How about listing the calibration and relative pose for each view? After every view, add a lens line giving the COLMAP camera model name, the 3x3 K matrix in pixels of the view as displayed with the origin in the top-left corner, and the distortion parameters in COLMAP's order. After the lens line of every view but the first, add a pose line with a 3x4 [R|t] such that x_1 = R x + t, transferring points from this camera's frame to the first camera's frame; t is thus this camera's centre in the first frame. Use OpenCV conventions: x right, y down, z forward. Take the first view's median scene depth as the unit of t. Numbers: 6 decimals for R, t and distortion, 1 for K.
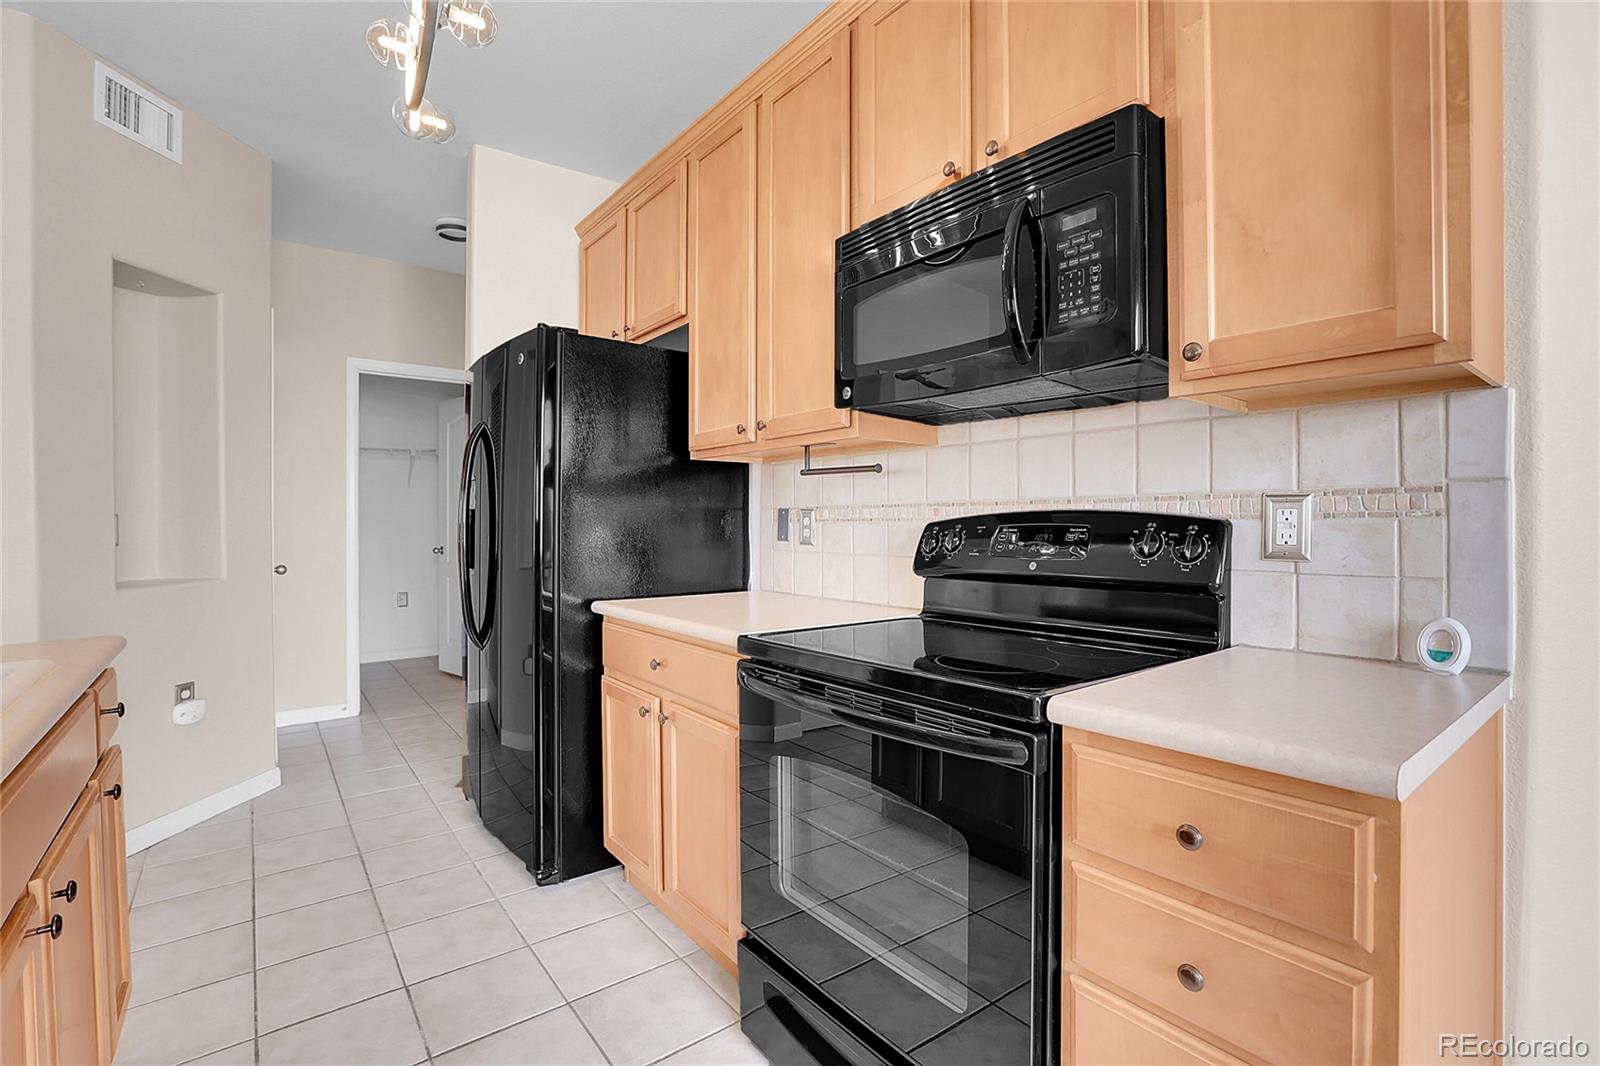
lens RADIAL K [[726.0, 0, 799.5], [0, 726.0, 528.7], [0, 0, 1]] dist [-0.047478, 0.014673]
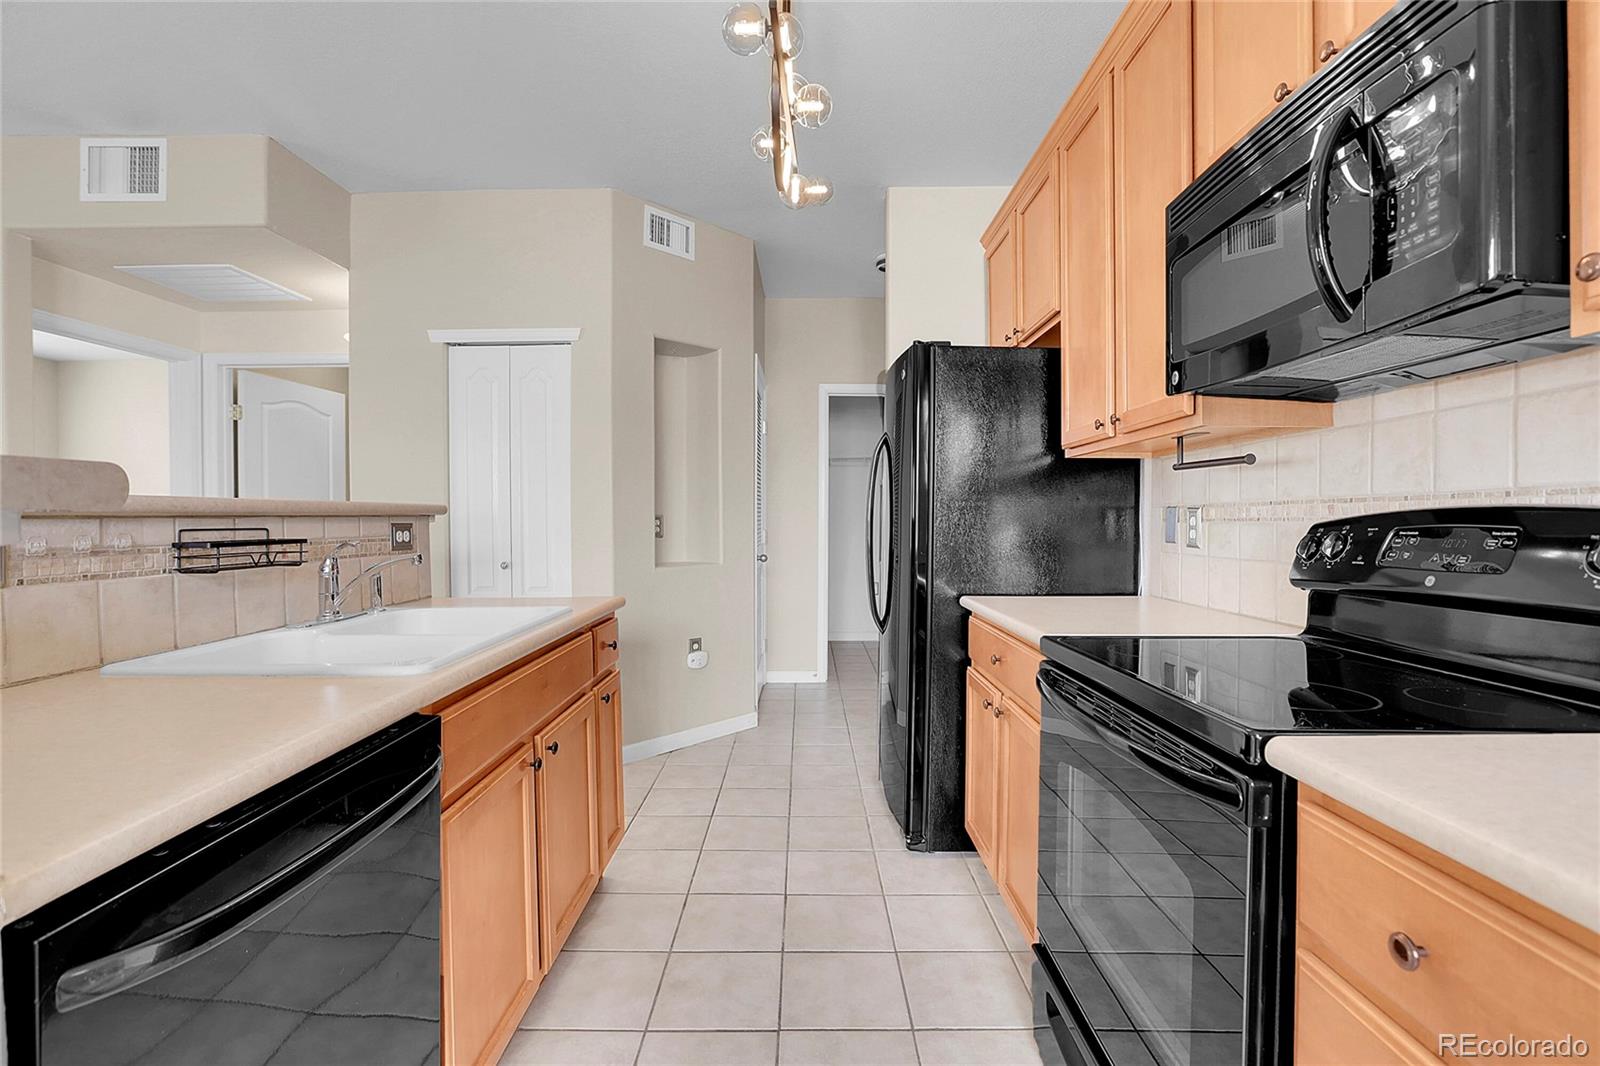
lens RADIAL K [[726.0, 0, 797.4], [0, 726.0, 529.7], [0, 0, 1]] dist [-0.047478, 0.014673]
pose [[0.786422, 0.008989, -0.617624, 0.188084], [-0.007789, 0.999959, 0.004637, -0.000017], [0.617640, 0.001164, 0.786460, 0.015931]]
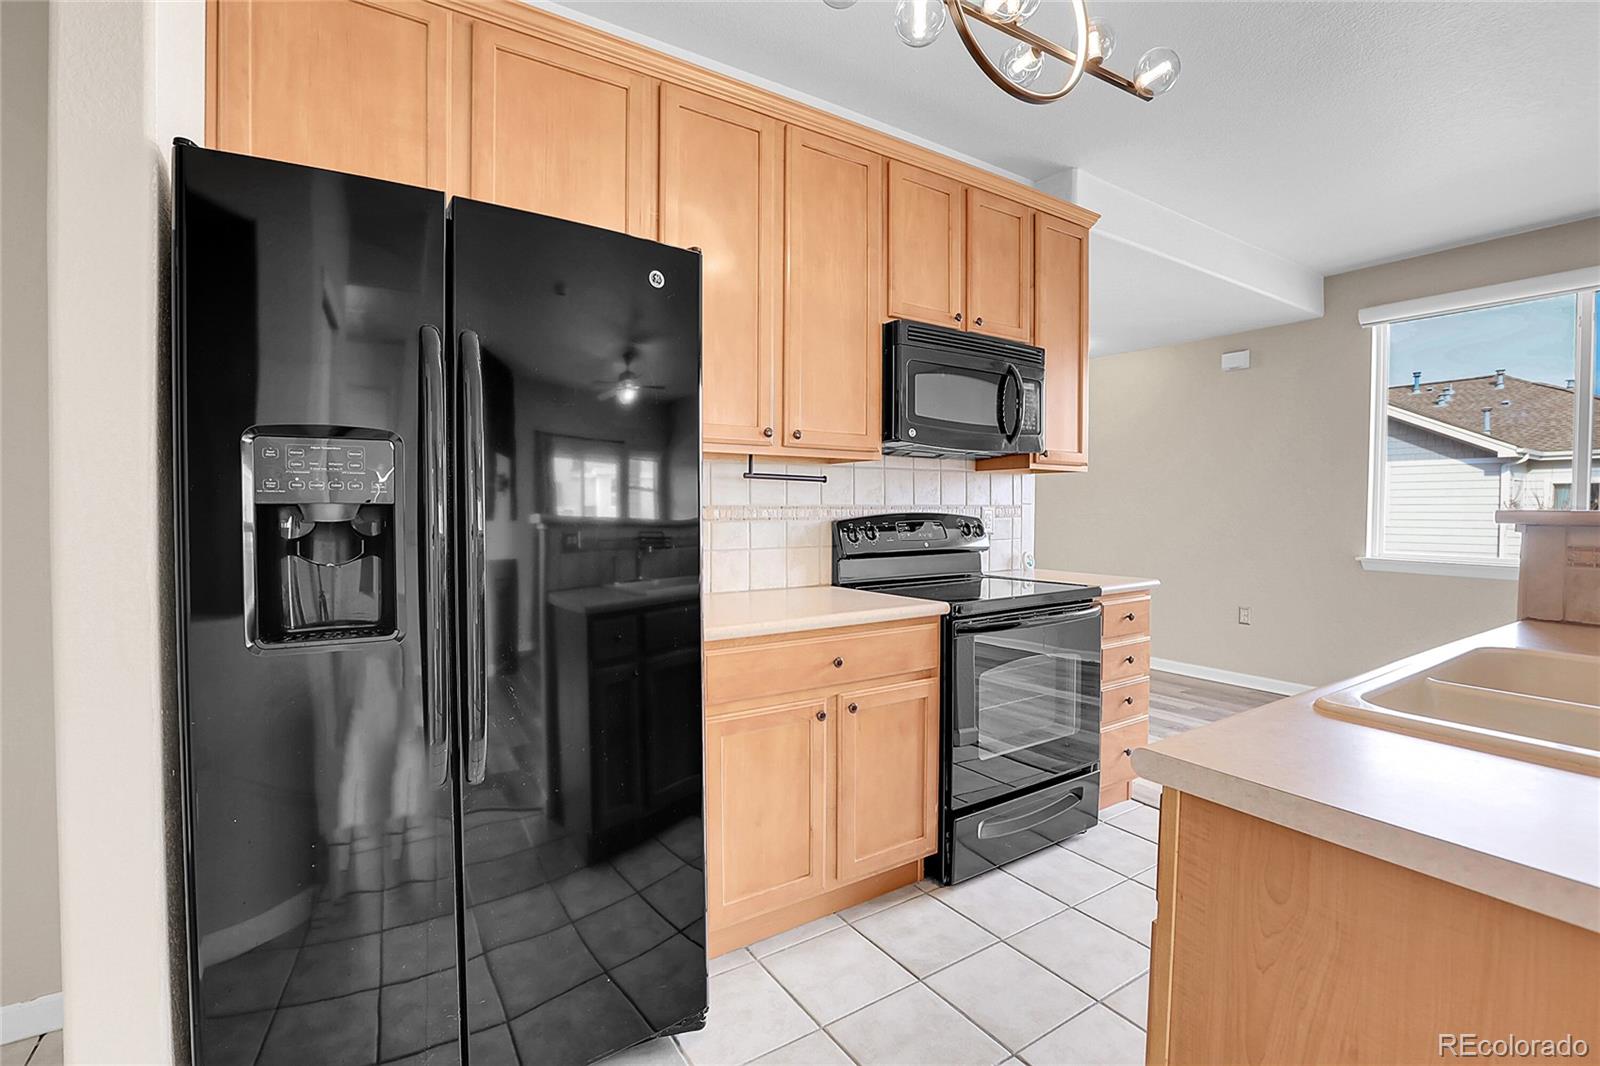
lens RADIAL K [[726.0, 0, 806.0], [0, 726.0, 518.0], [0, 0, 1]] dist [-0.047478, 0.014673]
pose [[0.074857, -0.009420, 0.997150, -1.078809], [0.008353, 0.999926, 0.008819, -0.023257], [-0.997159, 0.007669, 0.074930, 0.845247]]
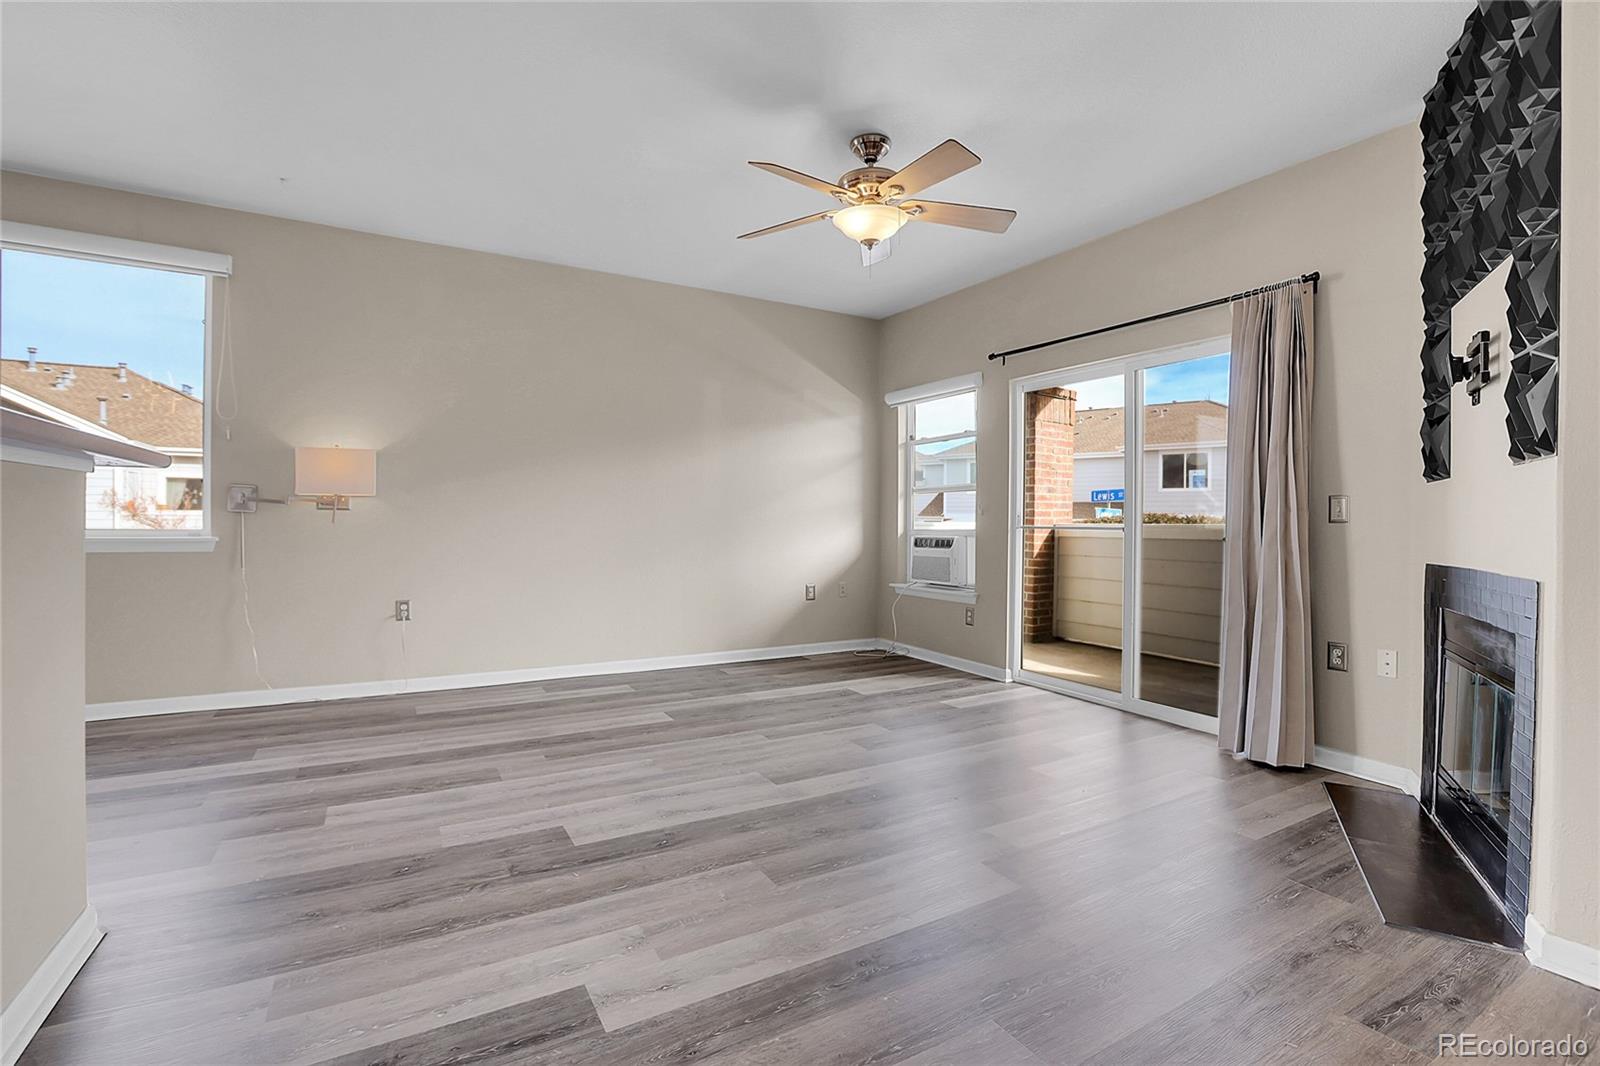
lens RADIAL K [[726.0, 0, 799.1], [0, 726.0, 522.0], [0, 0, 1]] dist [-0.047478, 0.014673]
pose [[-0.991185, -0.009975, 0.132110, -1.295354], [-0.007446, 0.999780, 0.019623, 0.043395], [-0.132277, 0.018466, -0.991041, 0.465175]]
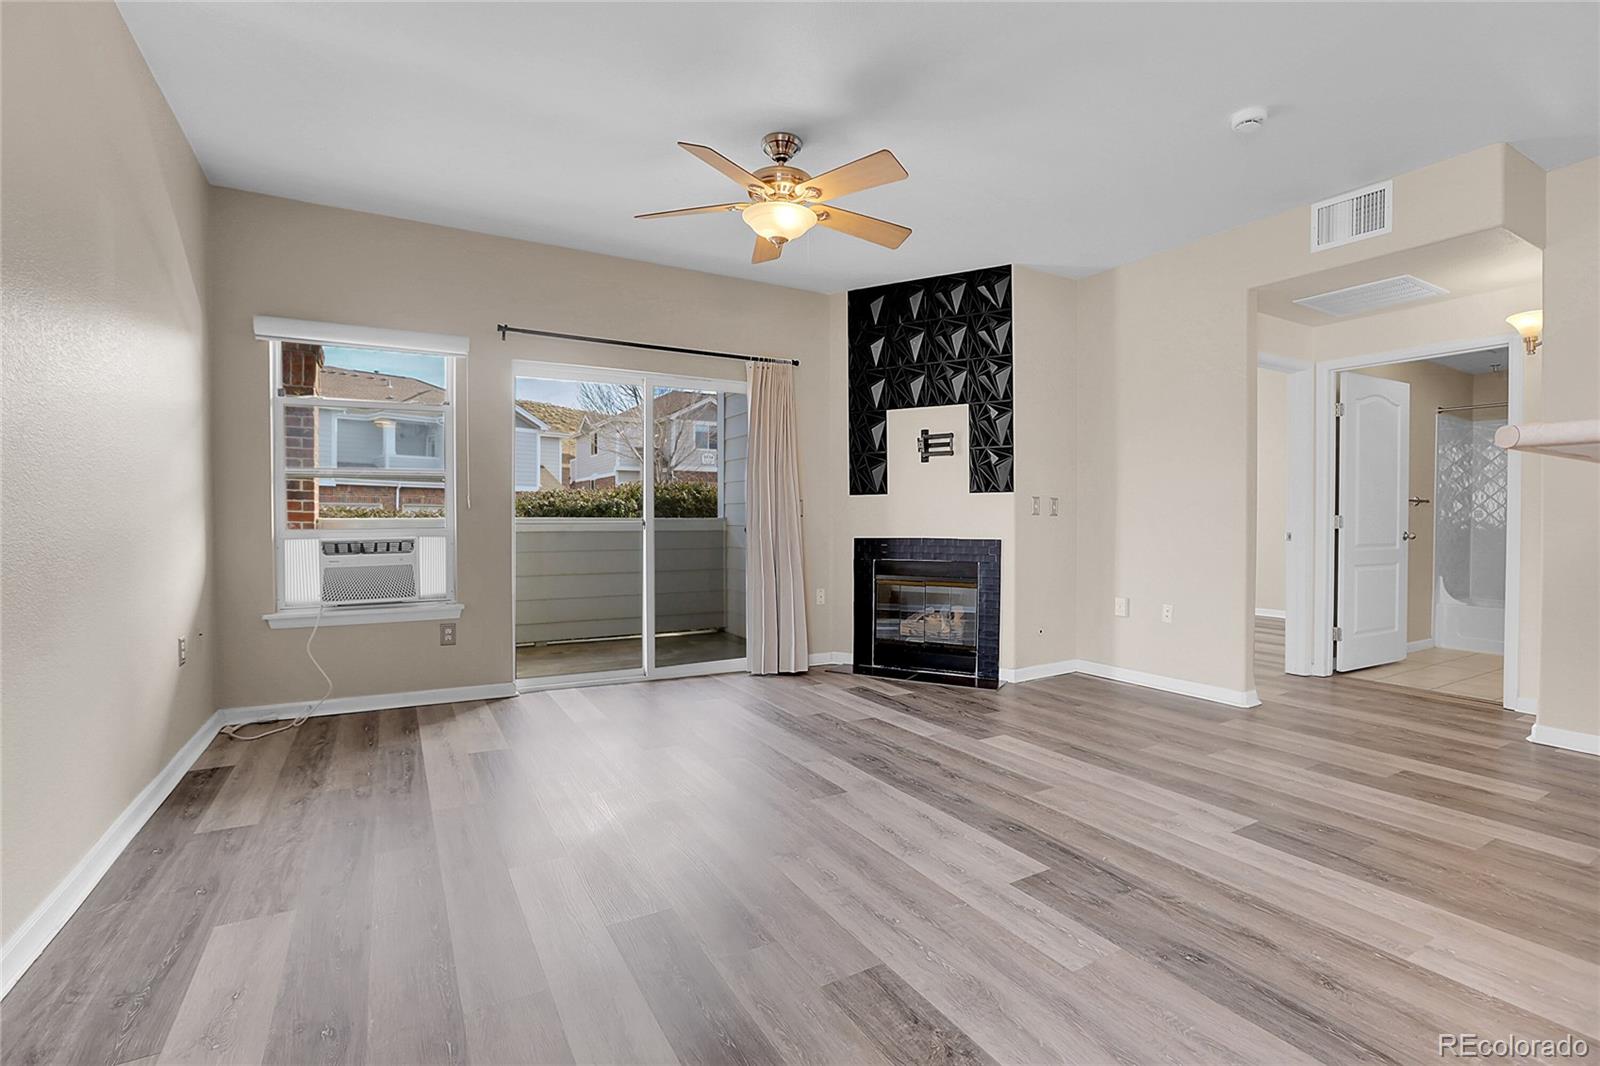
lens RADIAL K [[726.0, 0, 806.5], [0, 726.0, 533.0], [0, 0, 1]] dist [-0.047478, 0.014673]
pose [[-0.126217, 0.018177, -0.991836, 0.191894], [-0.019741, 0.999588, 0.020831, 0.068741], [0.991806, 0.022209, -0.125806, -0.760271]]
